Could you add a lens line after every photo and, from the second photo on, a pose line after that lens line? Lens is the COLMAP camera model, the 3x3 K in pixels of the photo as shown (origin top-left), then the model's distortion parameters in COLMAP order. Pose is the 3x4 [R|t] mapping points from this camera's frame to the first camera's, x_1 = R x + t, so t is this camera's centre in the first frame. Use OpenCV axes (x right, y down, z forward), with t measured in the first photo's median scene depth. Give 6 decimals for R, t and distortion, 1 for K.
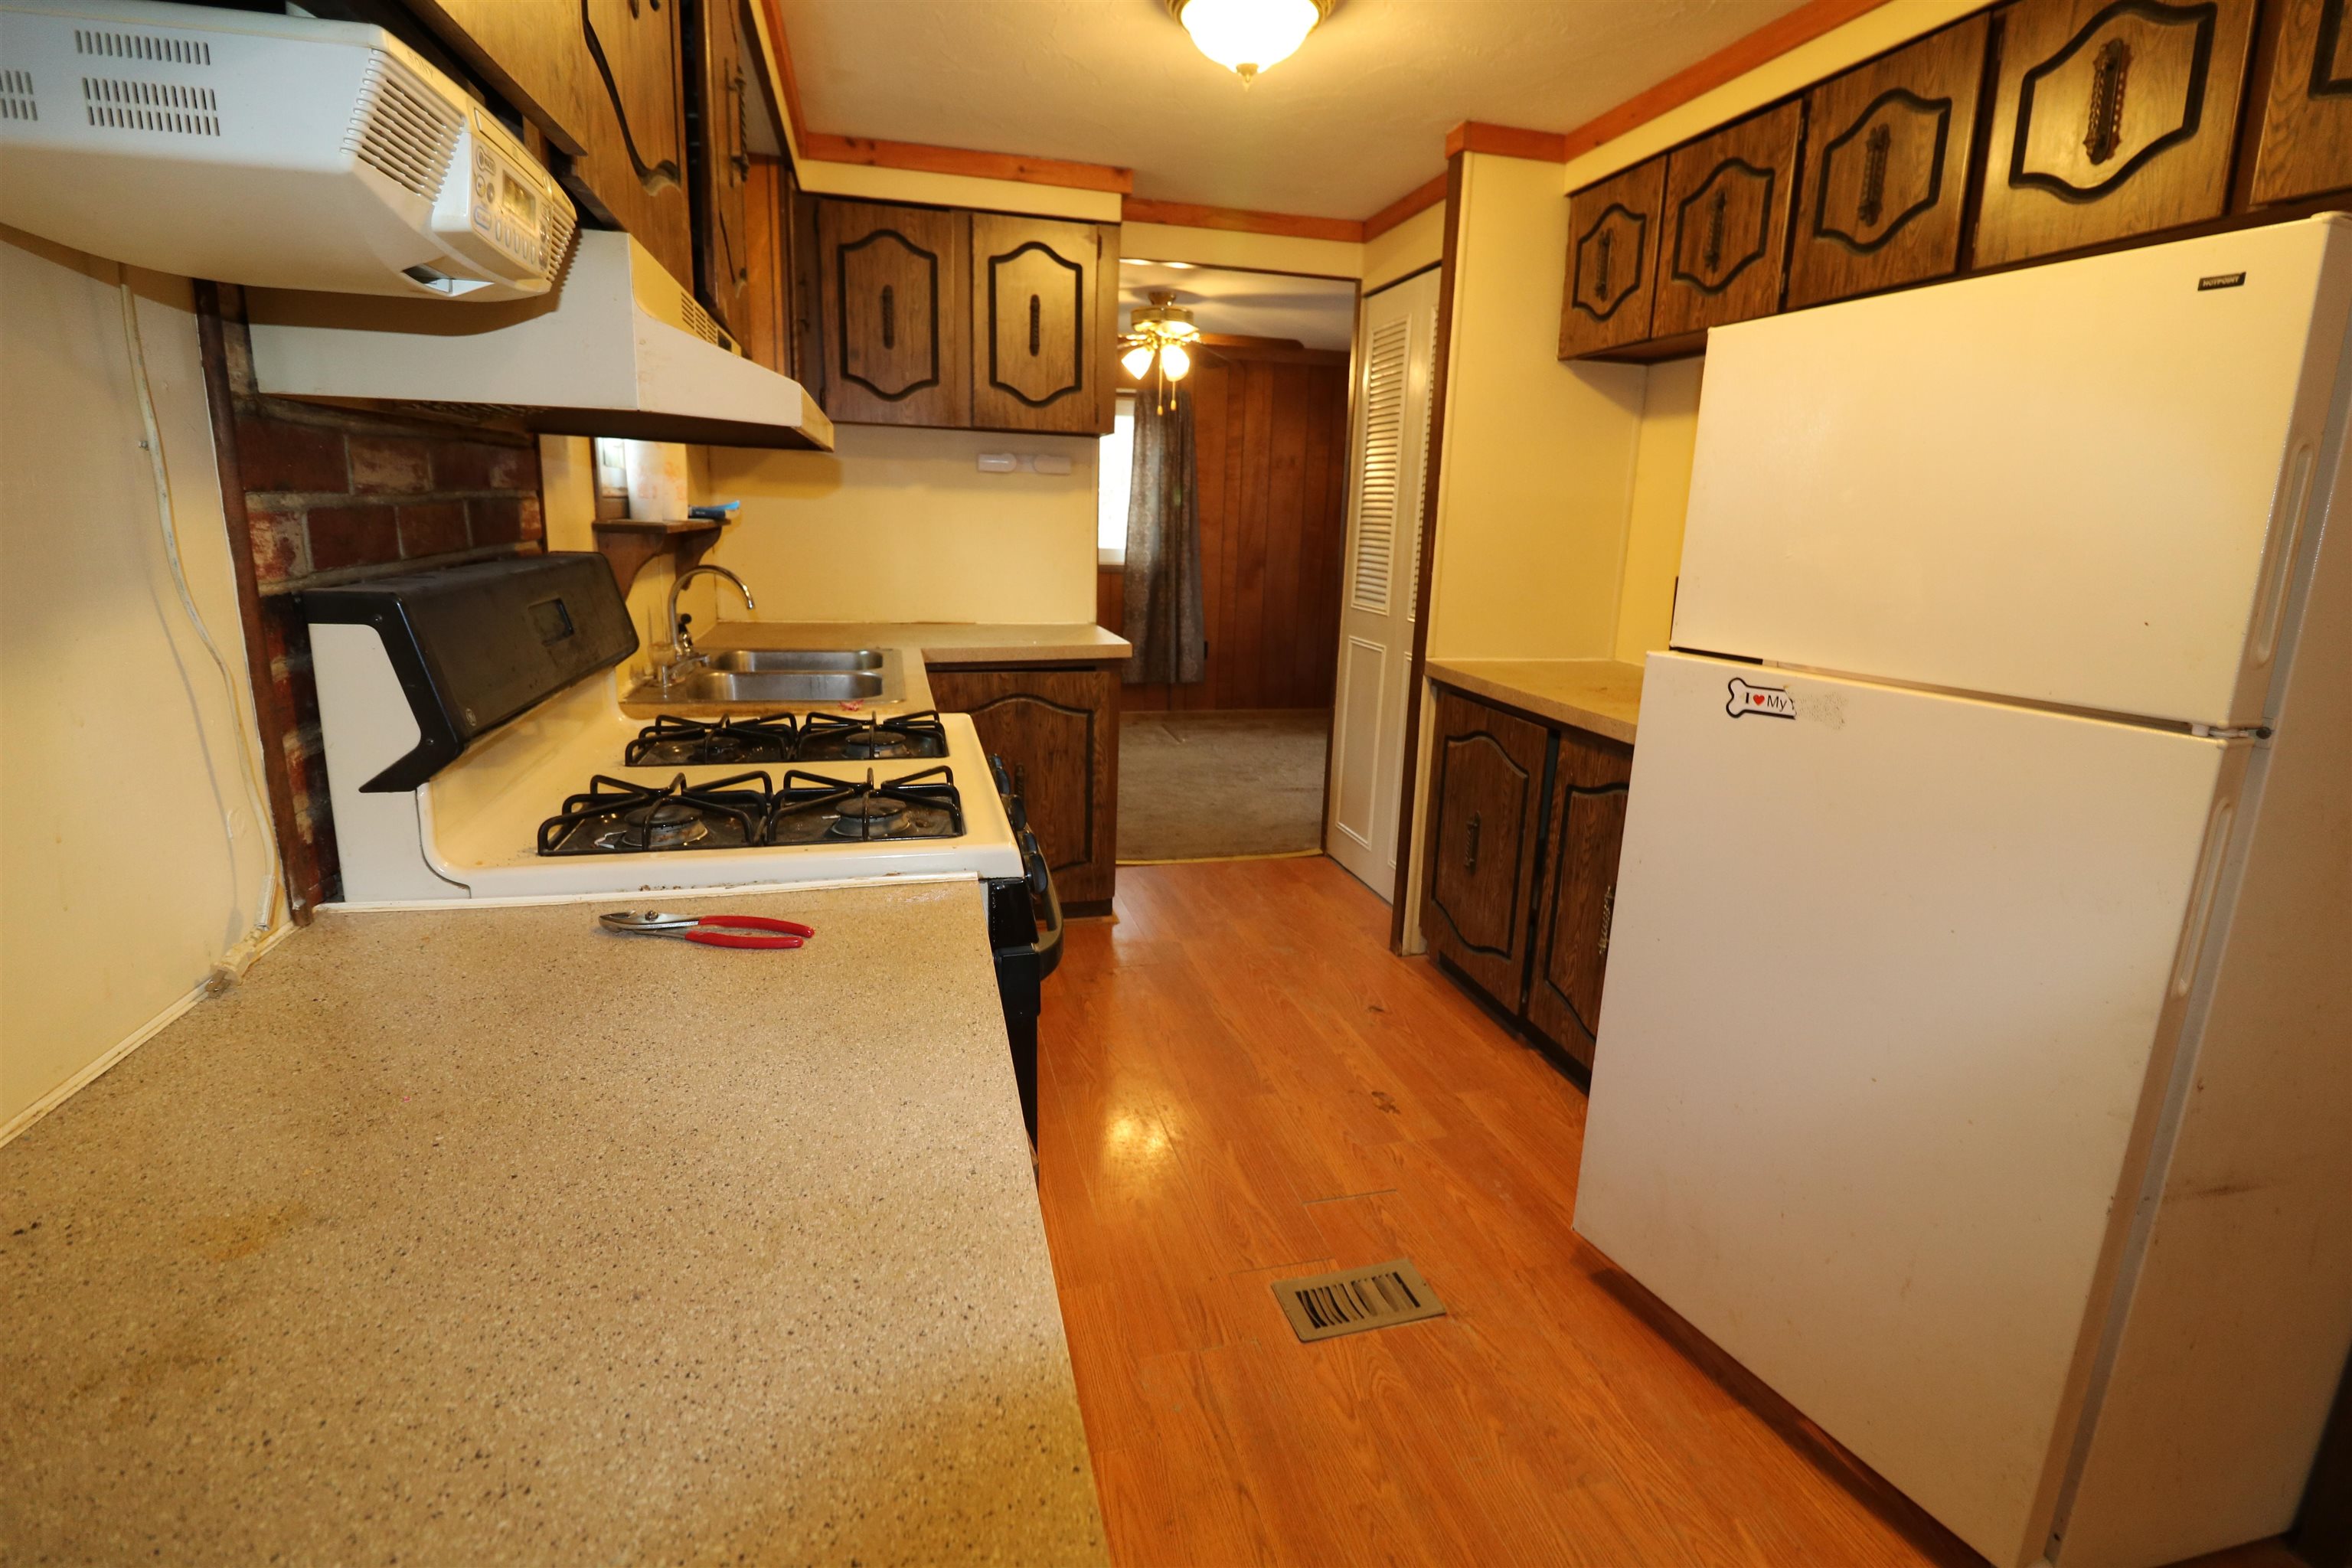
lens RADIAL K [[1081.1, 0, 1170.2], [0, 1081.1, 749.8], [0, 0, 1]] dist [-0.006923, -0.006374]
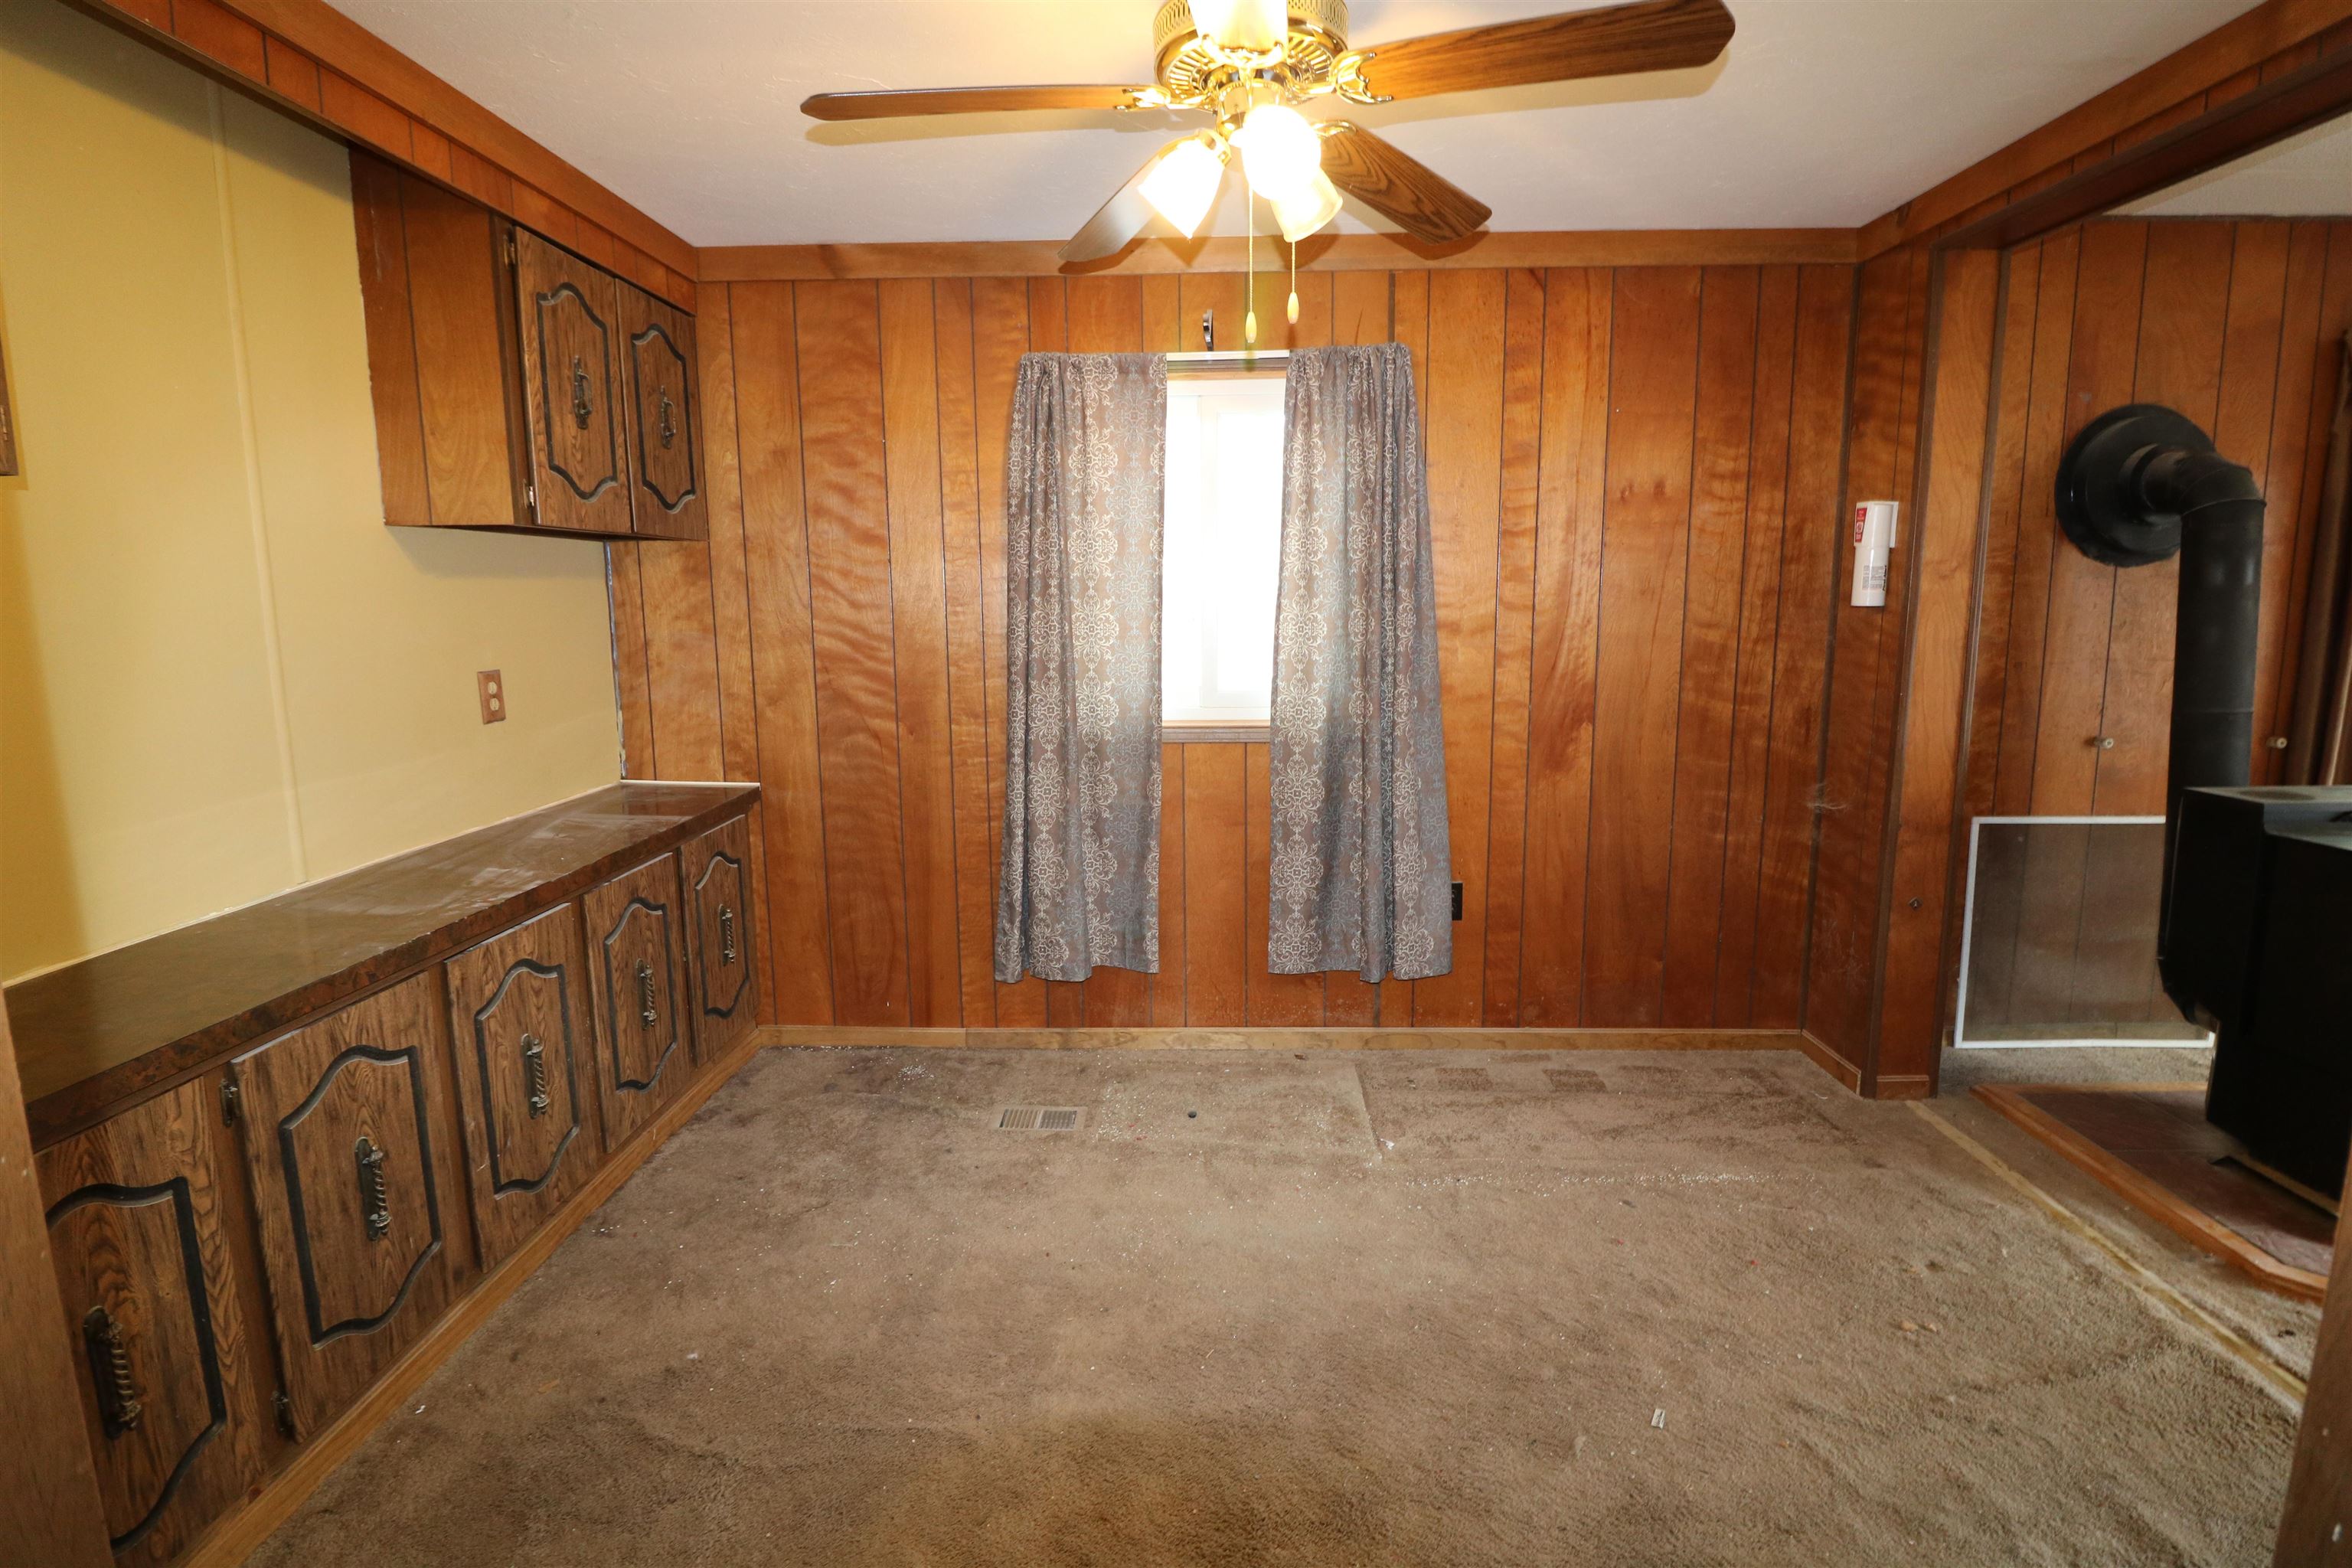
lens RADIAL K [[1081.1, 0, 1182.7], [0, 1081.1, 778.9], [0, 0, 1]] dist [-0.006923, -0.006374]
pose [[0.953092, 0.005600, -0.302629, 0.122426], [-0.025823, 0.997688, -0.062867, -0.228292], [0.301577, 0.067733, 0.951033, 1.052701]]
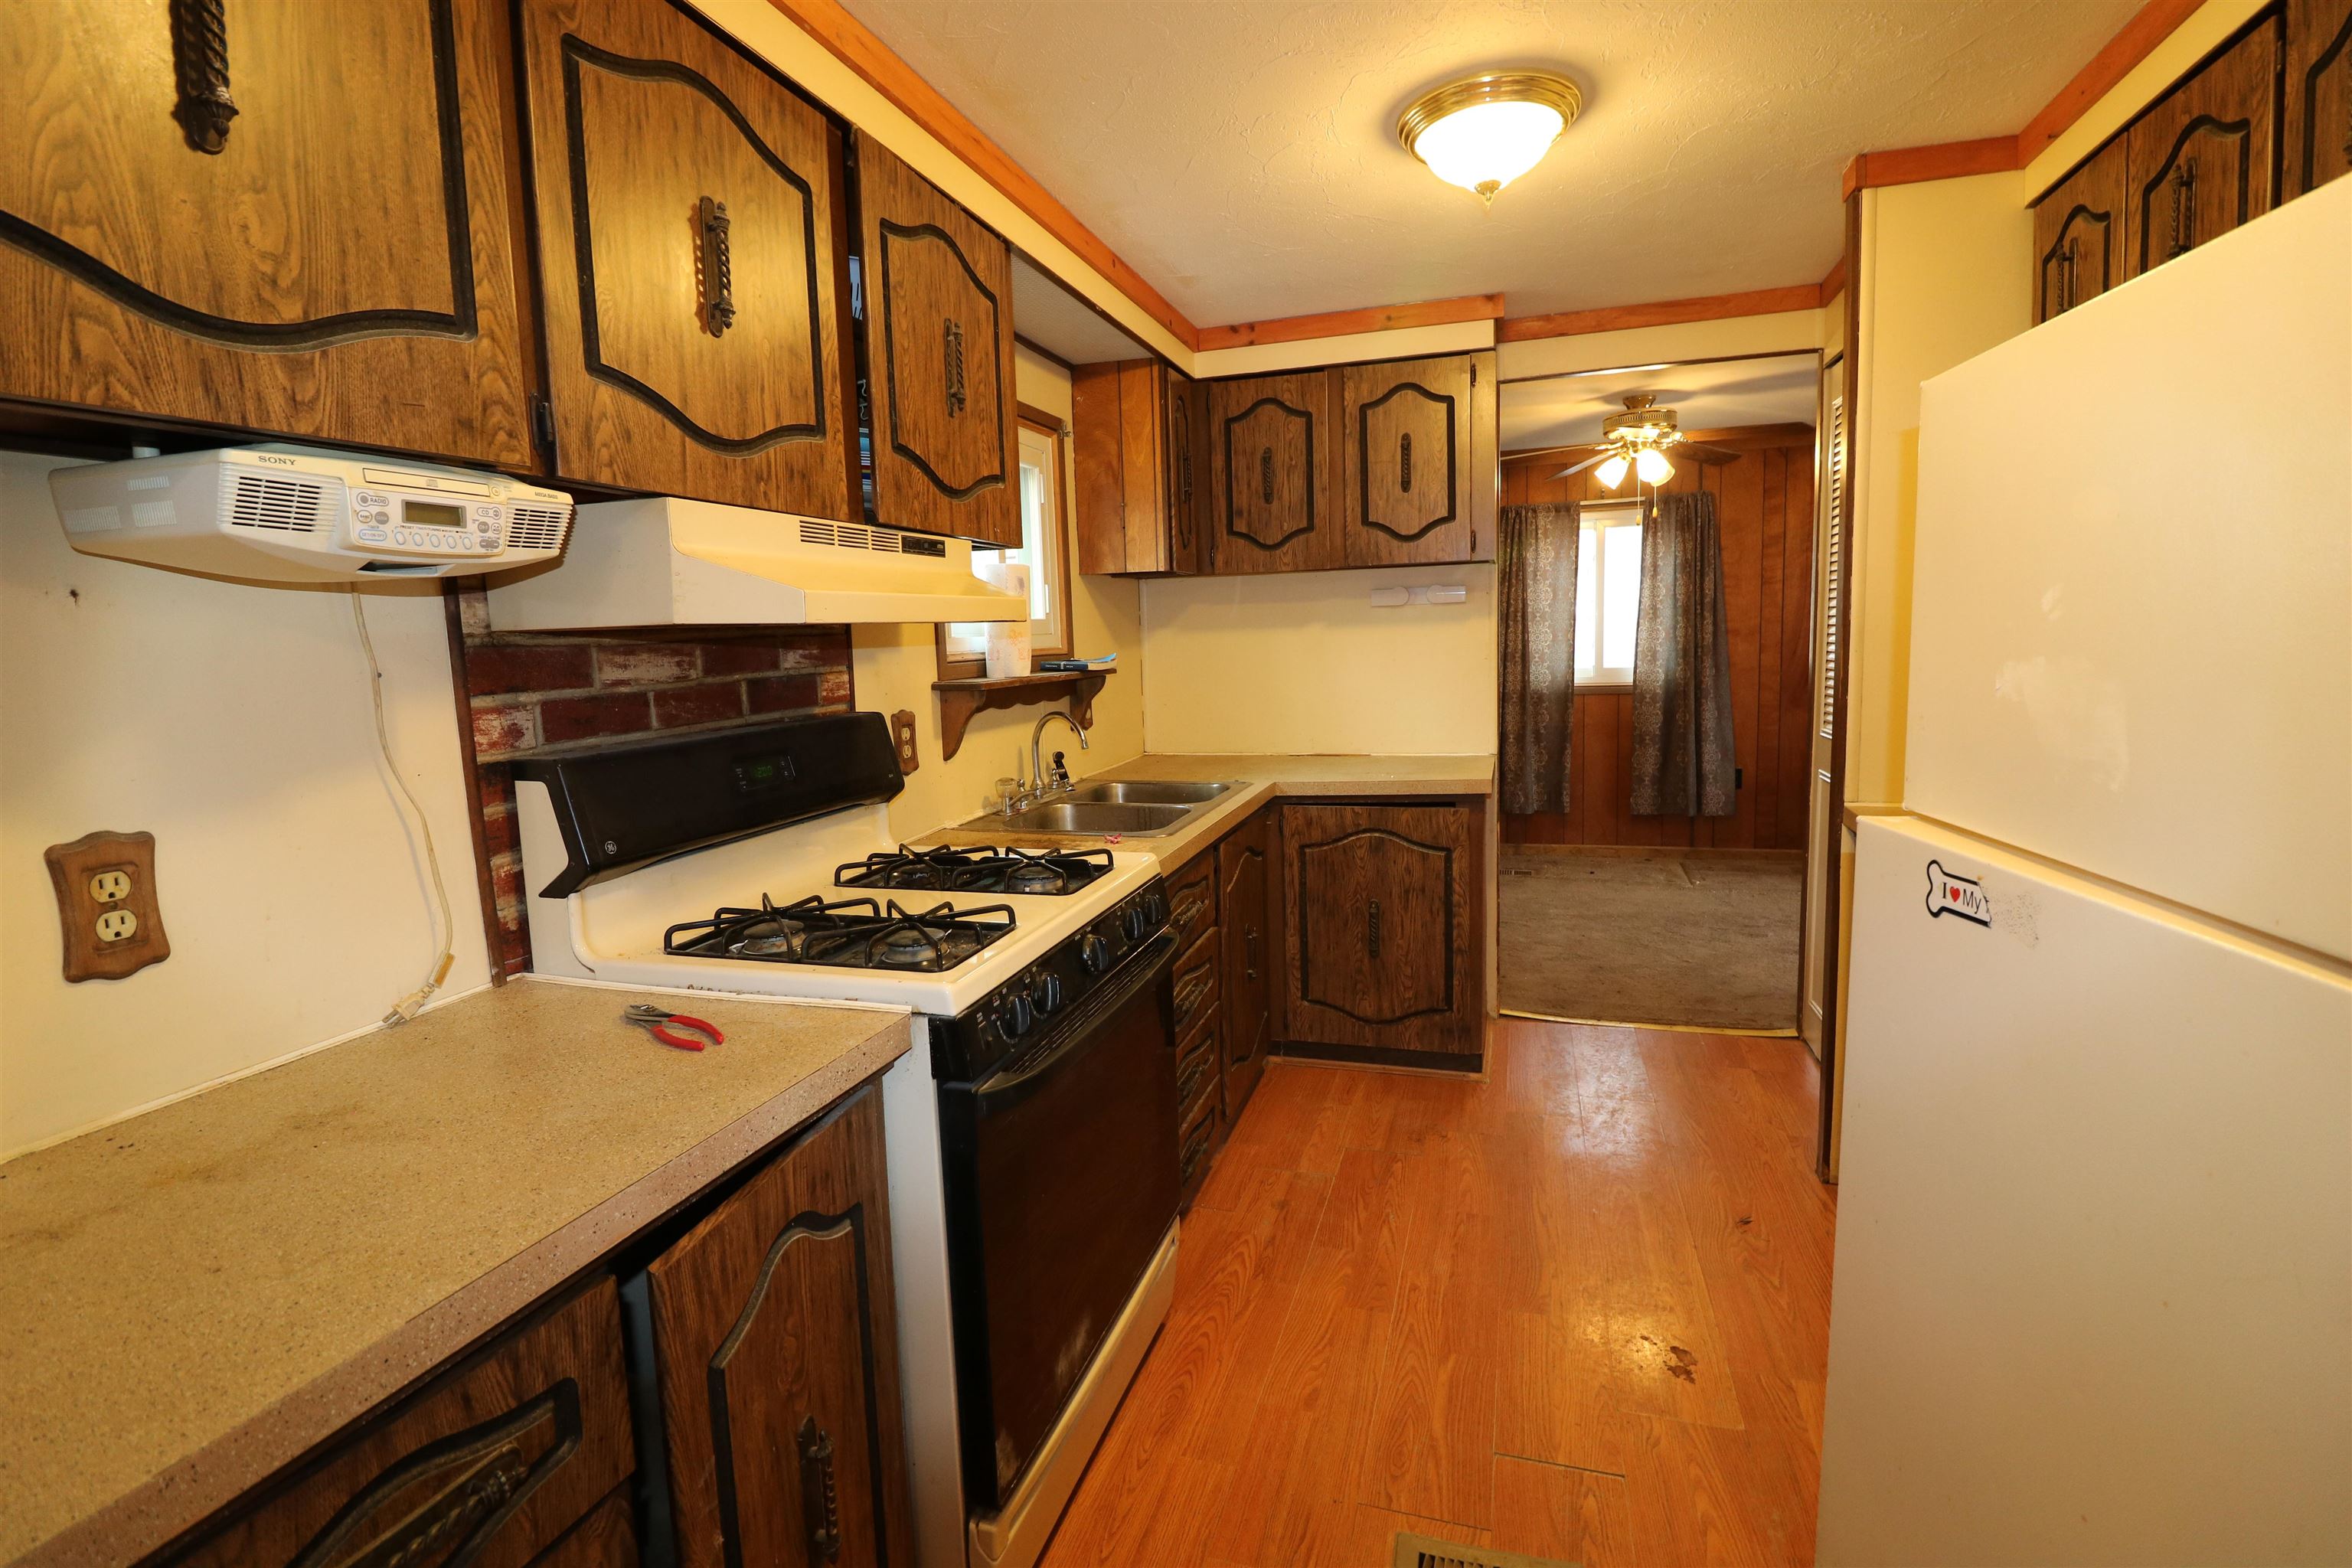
lens RADIAL K [[1081.1, 0, 1174.8], [0, 1081.1, 752.5], [0, 0, 1]] dist [-0.006923, -0.006374]
pose [[0.845942, -0.001055, -0.533274, 0.224899], [-0.055317, 0.994430, -0.089718, -0.021778], [0.530399, 0.105395, 0.841171, 0.066033]]
